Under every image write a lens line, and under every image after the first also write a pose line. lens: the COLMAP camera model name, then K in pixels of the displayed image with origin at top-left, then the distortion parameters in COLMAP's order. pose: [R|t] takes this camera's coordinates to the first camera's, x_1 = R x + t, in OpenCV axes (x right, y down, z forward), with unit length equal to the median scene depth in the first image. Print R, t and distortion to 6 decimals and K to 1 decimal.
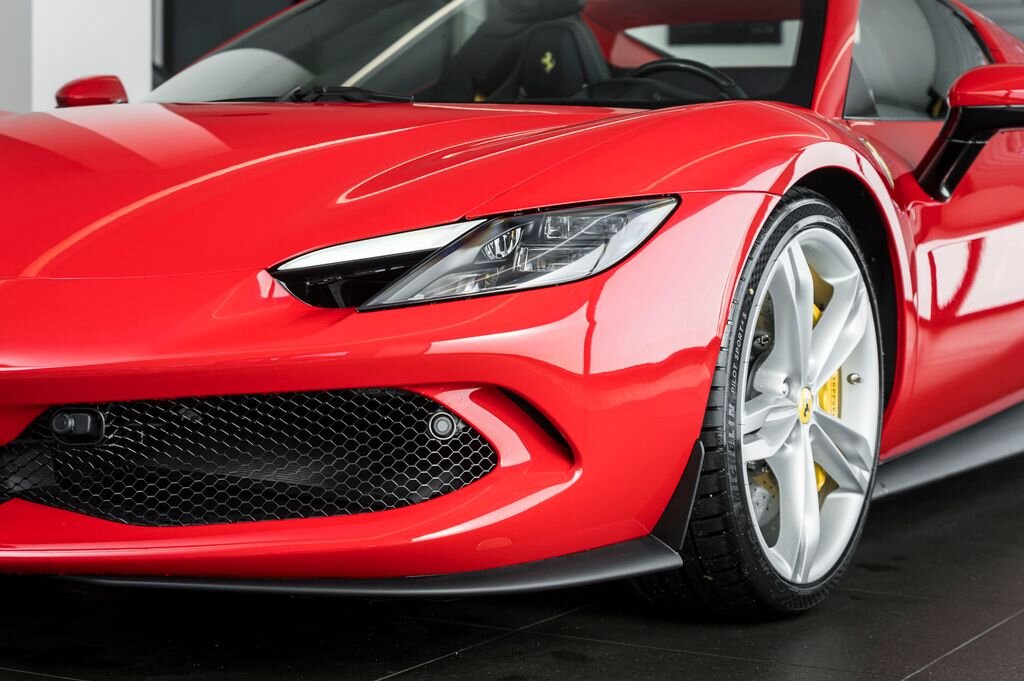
lens RADIAL K [[2177.5, 0, 526.9], [0, 2177.5, 354.1], [0, 0, 1]] dist [0.128971, 0.000000]
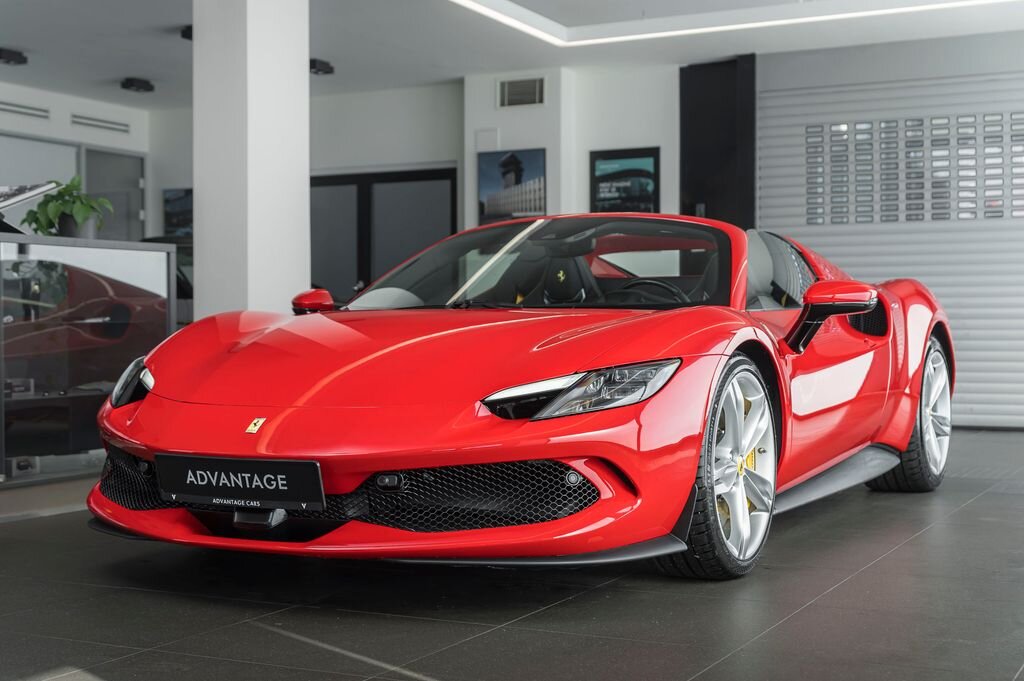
lens RADIAL K [[1436.3, 0, 479.6], [0, 1436.3, 346.7], [0, 0, 1]] dist [0.001898, 0.000000]
pose [[0.999744, -0.021079, 0.008260, -0.121154], [0.021584, 0.997539, -0.066709, -0.000813], [-0.006833, 0.066870, 0.997738, -0.281320]]
